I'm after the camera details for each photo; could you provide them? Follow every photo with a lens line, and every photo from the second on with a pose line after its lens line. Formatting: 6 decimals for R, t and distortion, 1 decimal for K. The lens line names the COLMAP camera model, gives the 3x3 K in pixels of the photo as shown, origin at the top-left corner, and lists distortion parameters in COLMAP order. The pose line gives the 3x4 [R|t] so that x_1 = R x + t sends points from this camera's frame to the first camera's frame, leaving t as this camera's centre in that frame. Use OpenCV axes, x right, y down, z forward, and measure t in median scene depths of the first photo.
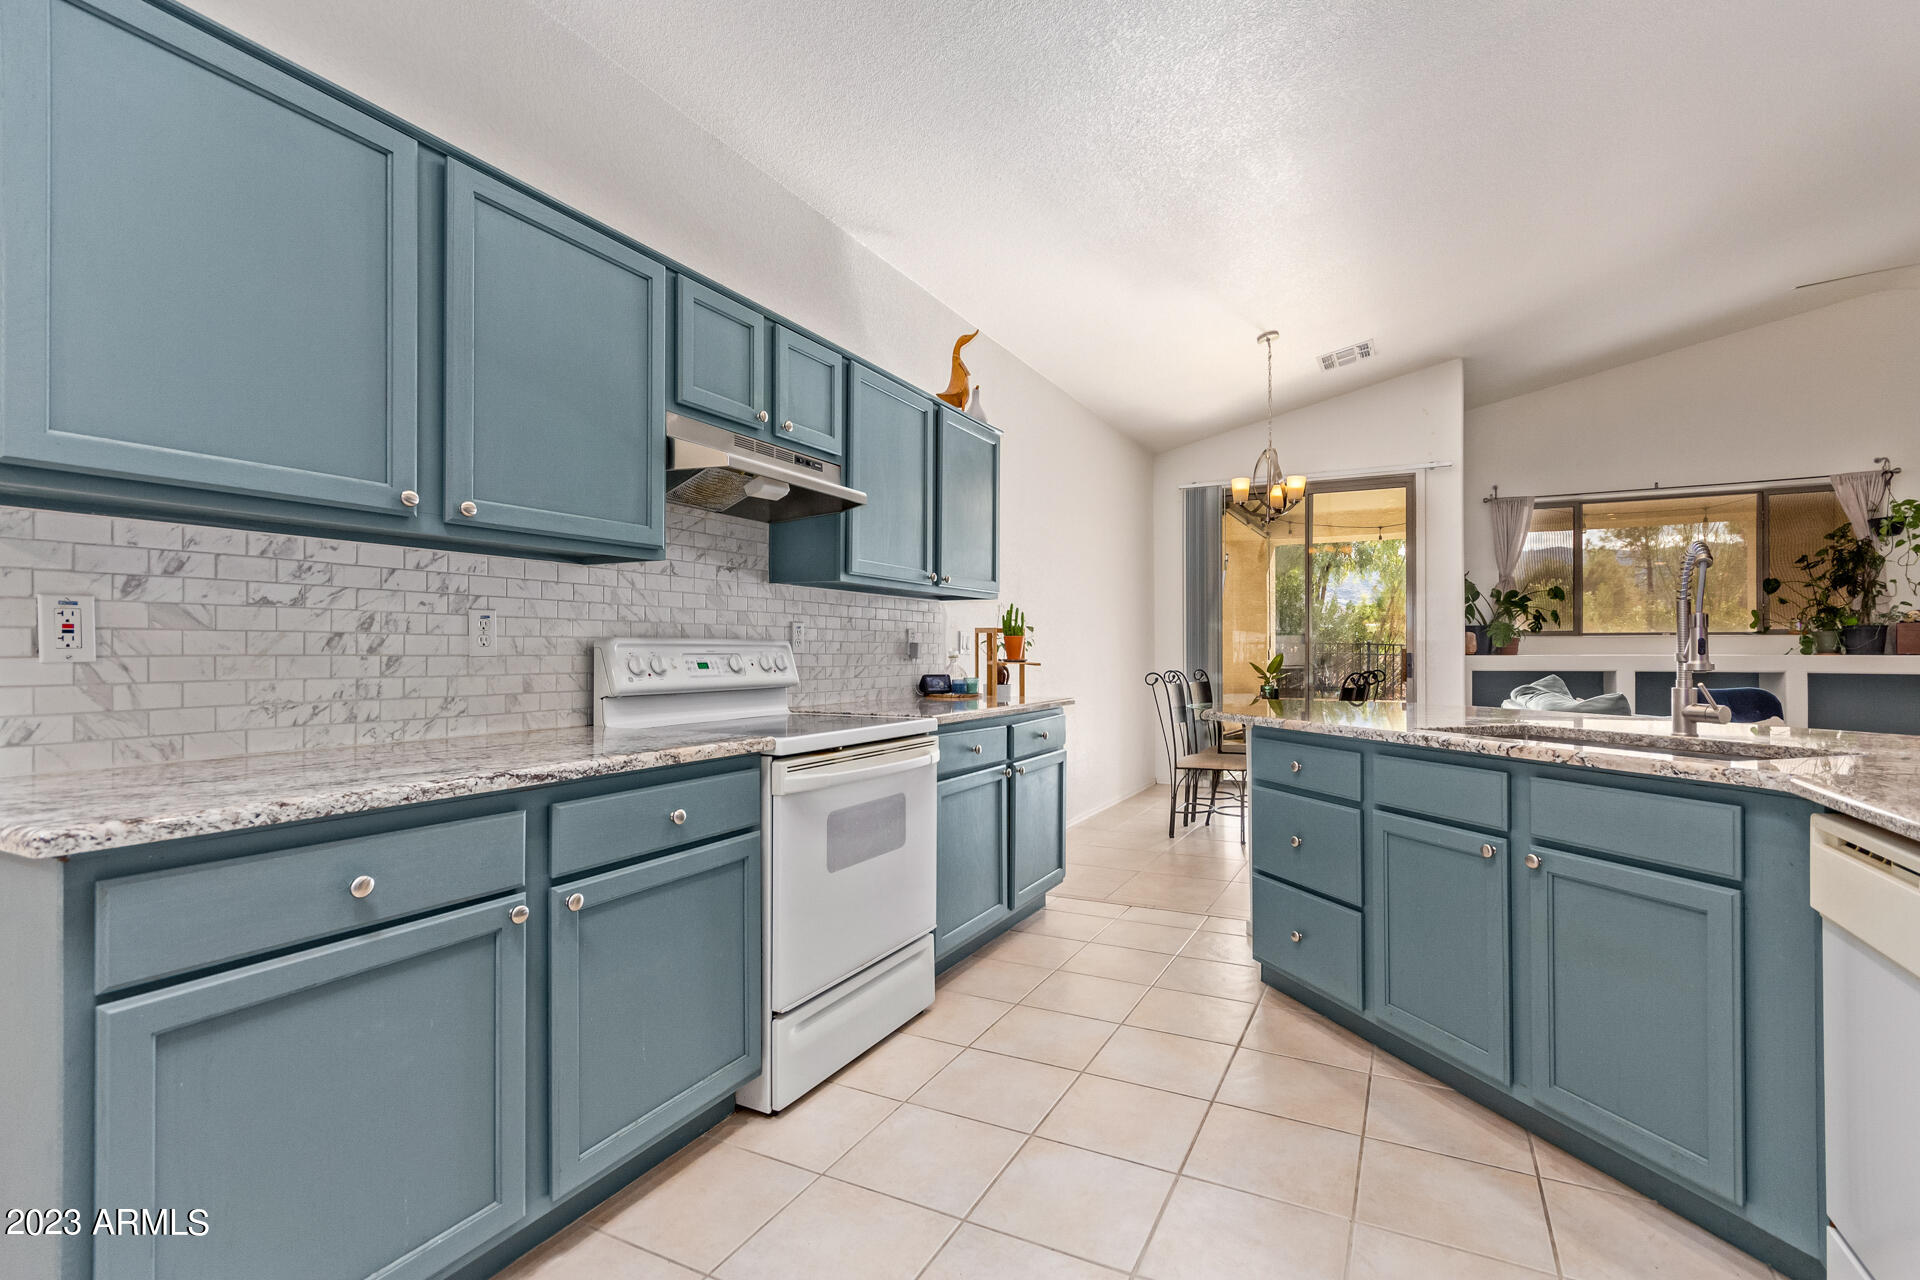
lens RADIAL K [[892.1, 0, 966.2], [0, 892.1, 648.0], [0, 0, 1]] dist [0.001144, 0.000765]
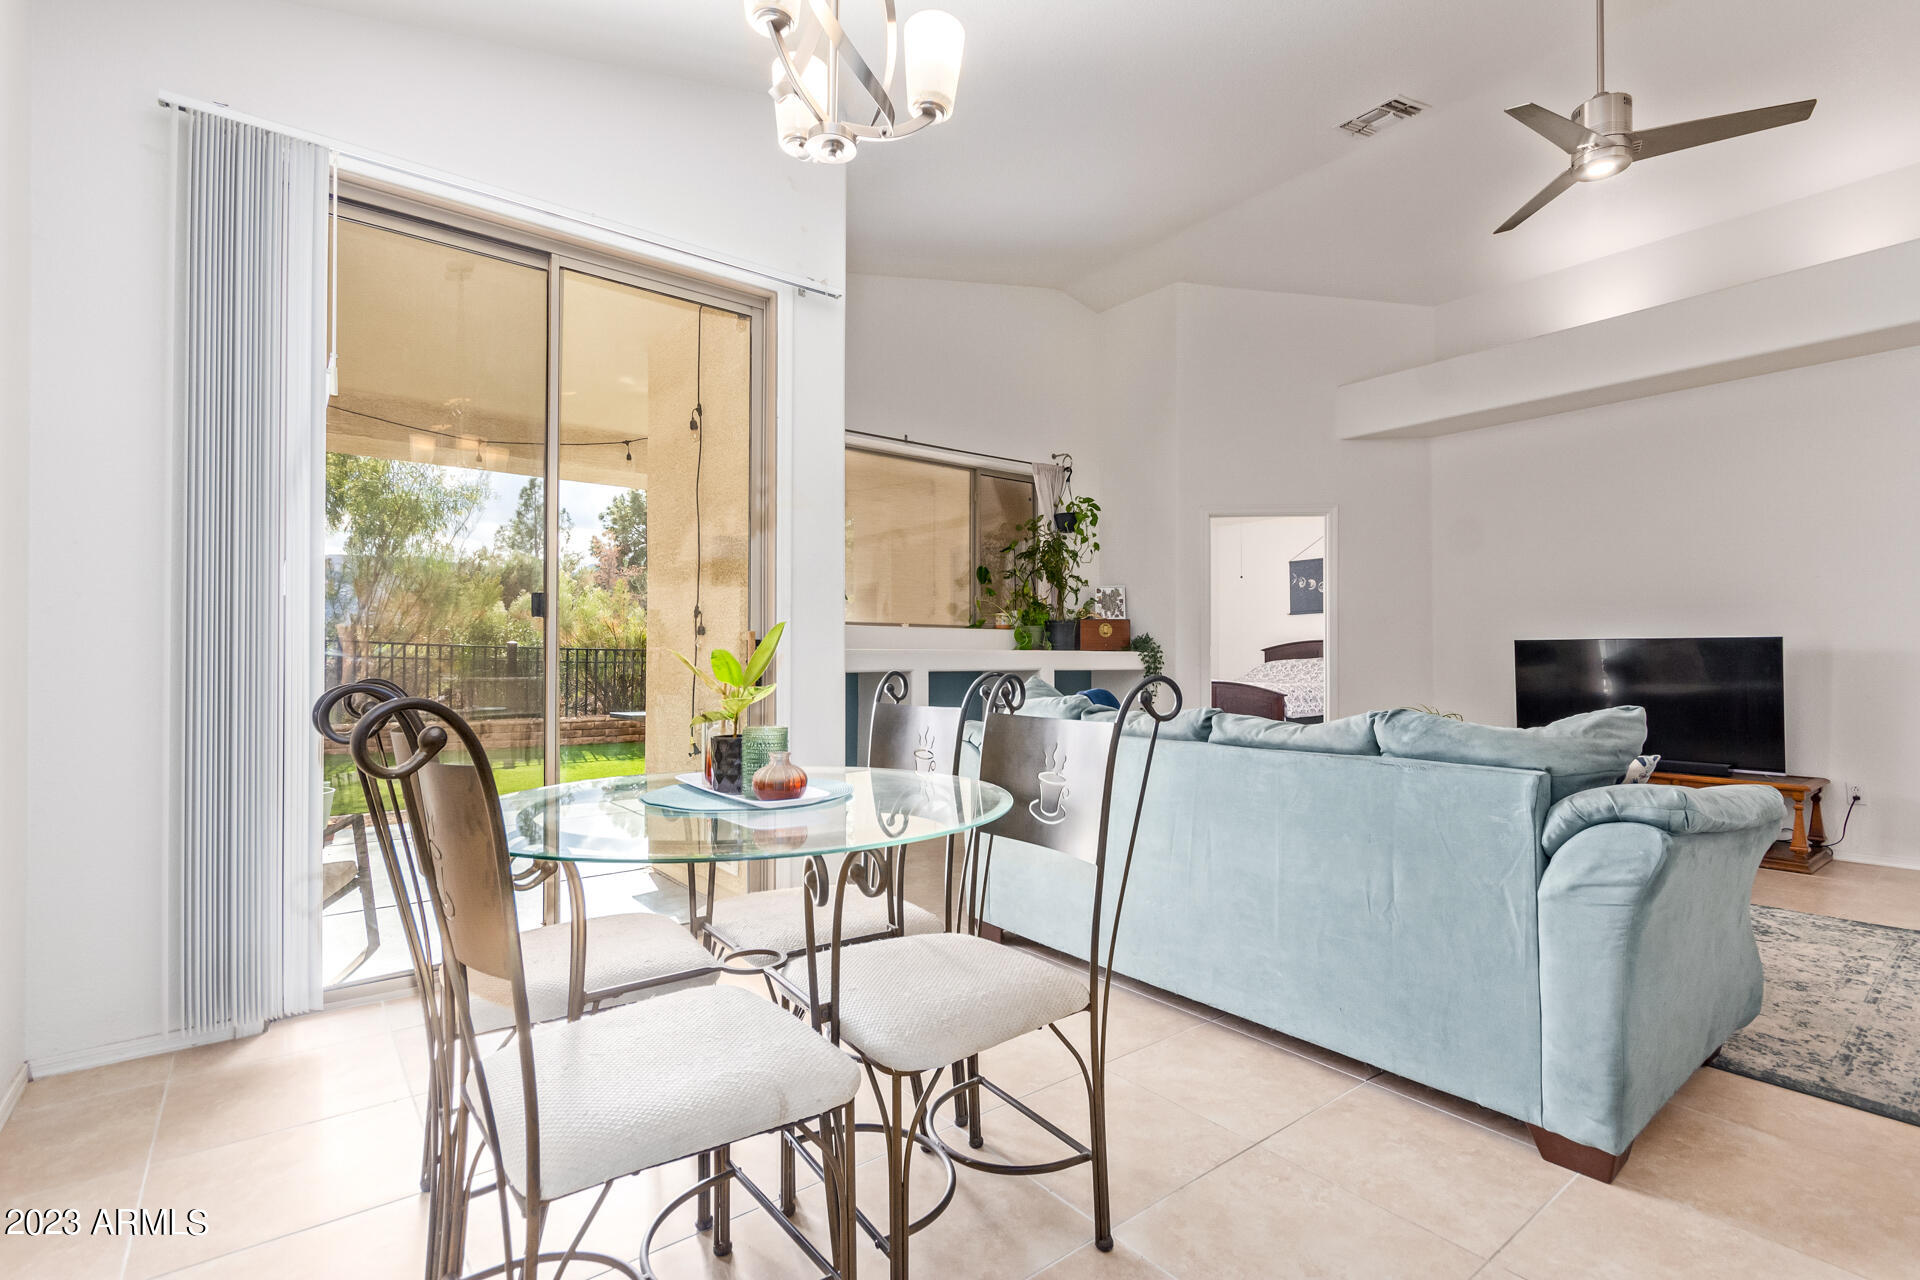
lens RADIAL K [[890.0, 0, 972.0], [0, 890.0, 646.2], [0, 0, 1]] dist [-0.001067, -0.000090]
pose [[0.417701, 0.014062, 0.908476, 0.192029], [-0.006992, 0.999900, -0.012263, 0.035316], [-0.908558, -0.001230, 0.417757, 1.574129]]
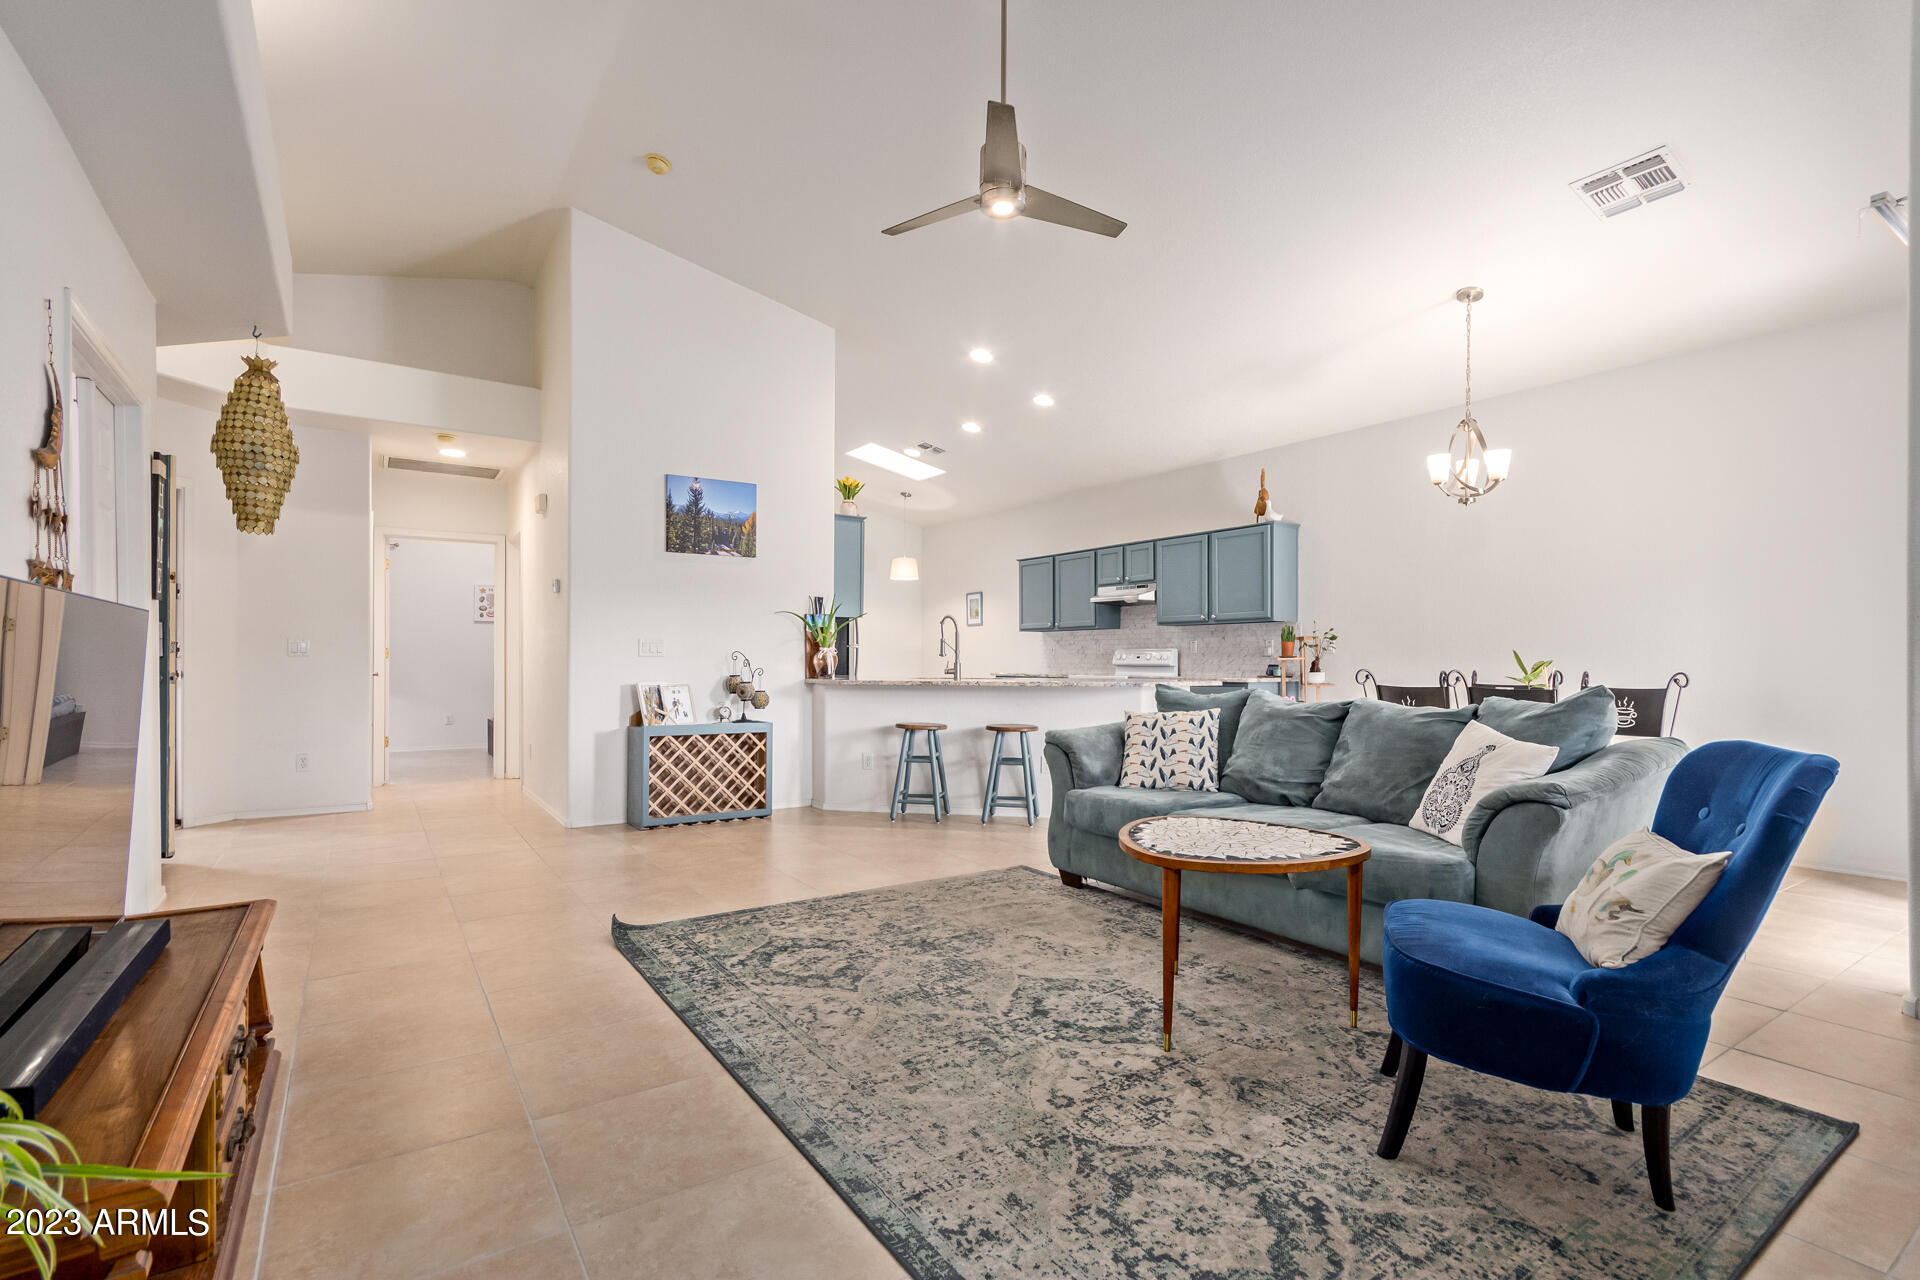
lens RADIAL K [[898.4, 0, 967.5], [0, 898.4, 651.9], [0, 0, 1]] dist [-0.001313, 0.000069]
pose [[-0.480988, -0.008810, -0.876683, 2.564839], [0.001988, 0.999936, -0.011140, 0.032658], [0.876725, -0.007101, -0.480940, 1.858271]]
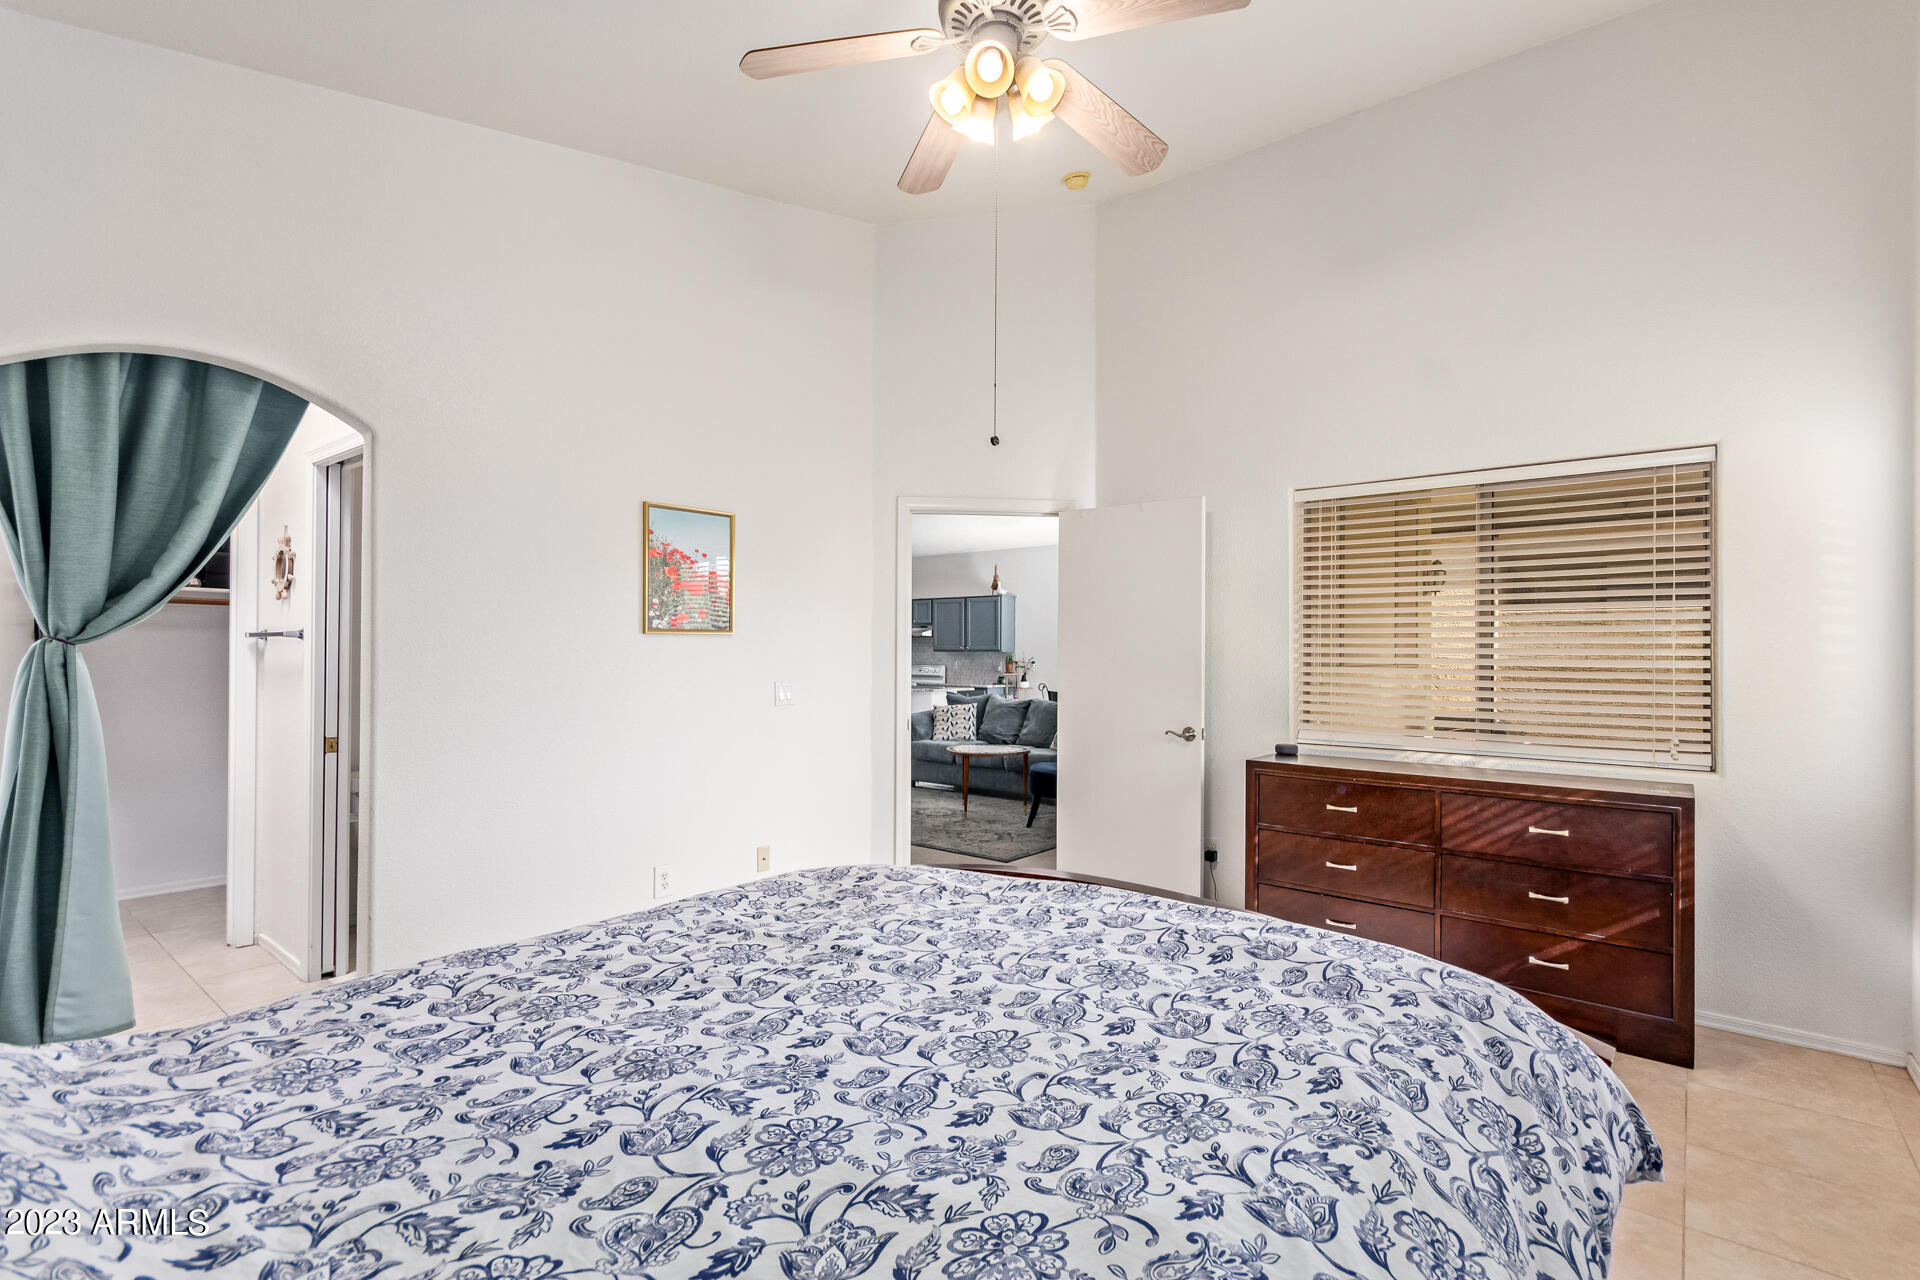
lens RADIAL K [[898.4, 0, 967.5], [0, 898.4, 651.9], [0, 0, 1]] dist [-0.001313, 0.000069]
pose [[-0.213196, -0.003285, -0.977004, 4.204730], [0.001426, 0.999992, -0.003674, -0.061283], [0.977008, -0.002177, -0.213190, 2.161330]]
